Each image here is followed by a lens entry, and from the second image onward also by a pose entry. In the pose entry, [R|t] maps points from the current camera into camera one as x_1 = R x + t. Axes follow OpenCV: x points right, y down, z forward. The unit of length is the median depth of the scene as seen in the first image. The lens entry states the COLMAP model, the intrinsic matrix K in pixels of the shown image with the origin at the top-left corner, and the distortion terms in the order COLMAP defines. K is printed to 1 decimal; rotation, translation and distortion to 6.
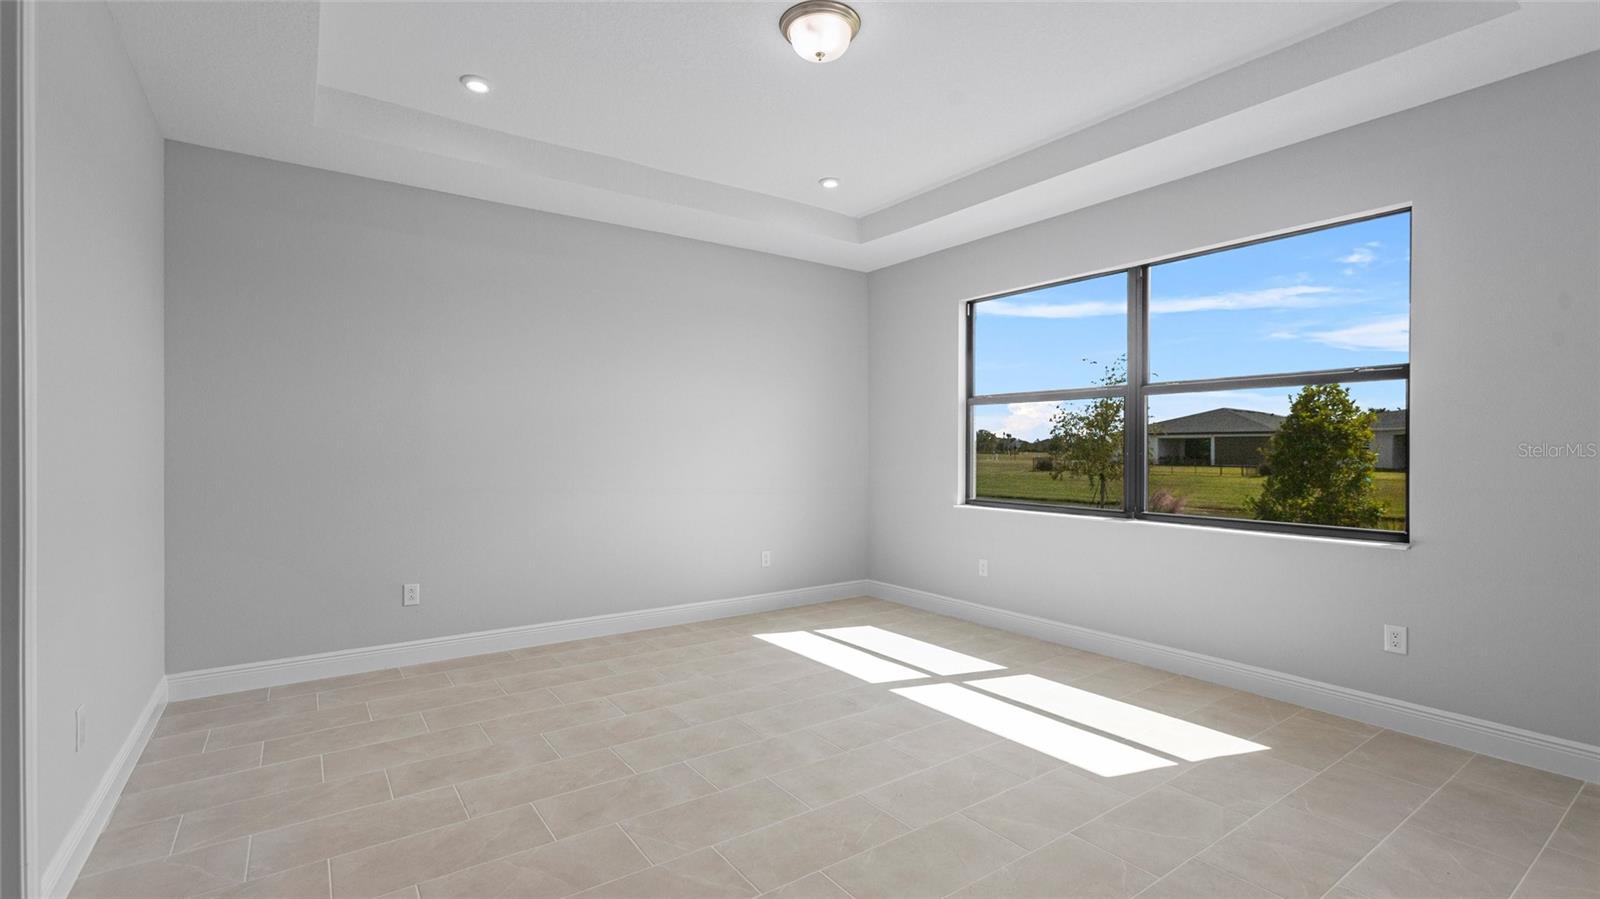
lens RADIAL K [[716.0, 0, 792.9], [0, 716.0, 440.2], [0, 0, 1]] dist [-0.010774, 0.003172]
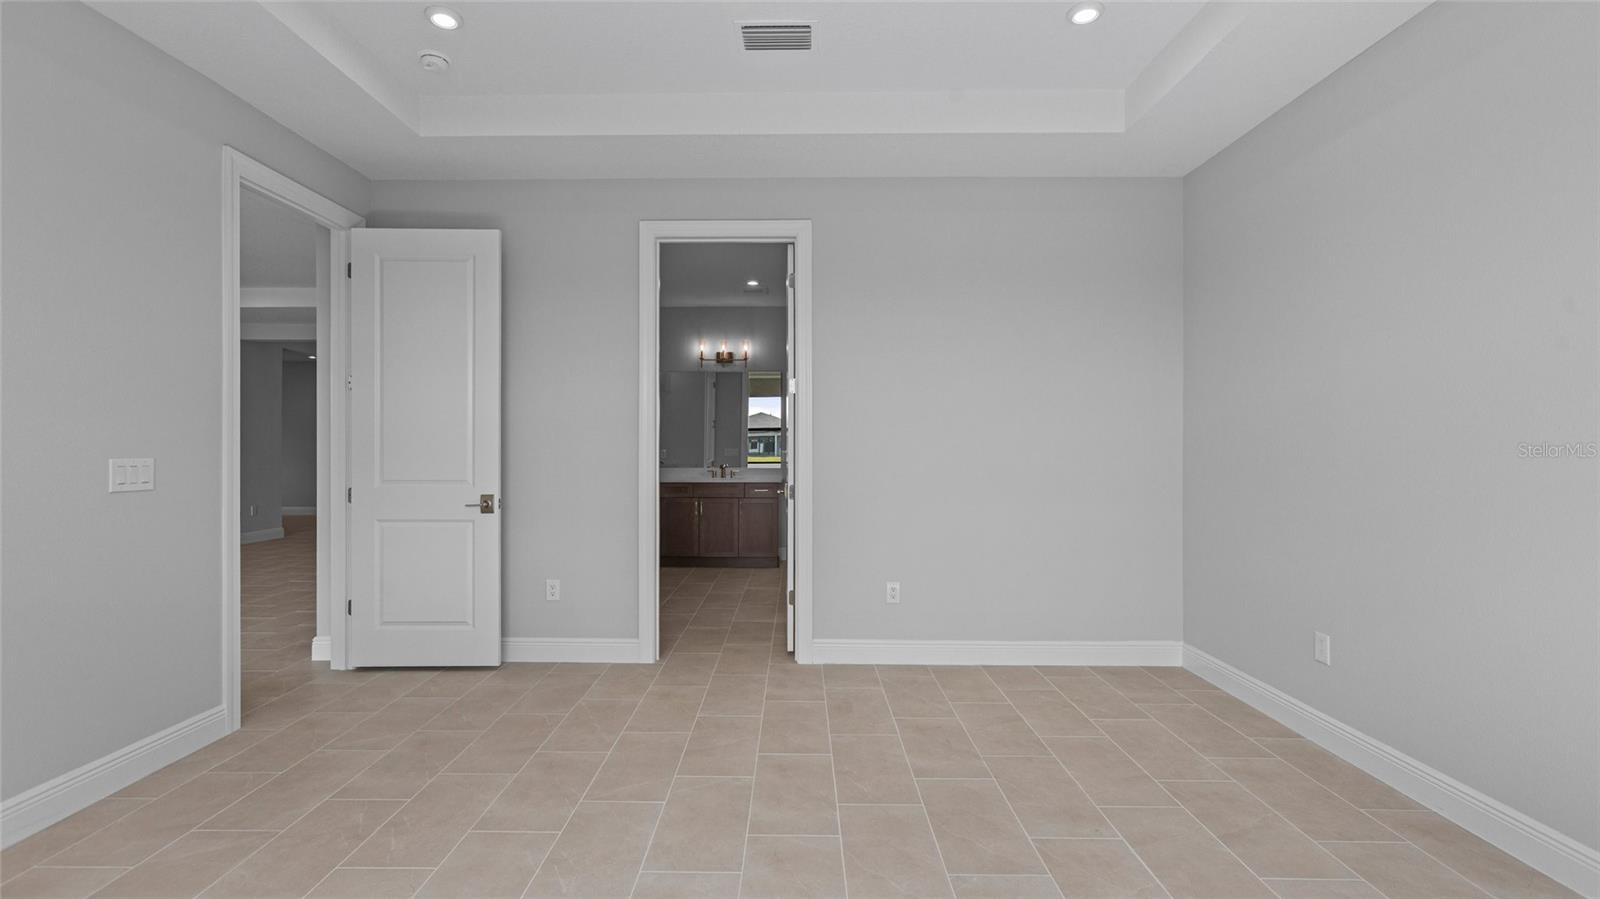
lens RADIAL K [[716.0, 0, 797.1], [0, 716.0, 450.1], [0, 0, 1]] dist [-0.010774, 0.003172]
pose [[-0.582096, 0.002464, -0.813117, 0.506788], [0.006645, 0.999976, -0.001726, 0.017082], [0.813093, -0.006408, -0.582098, 1.375774]]
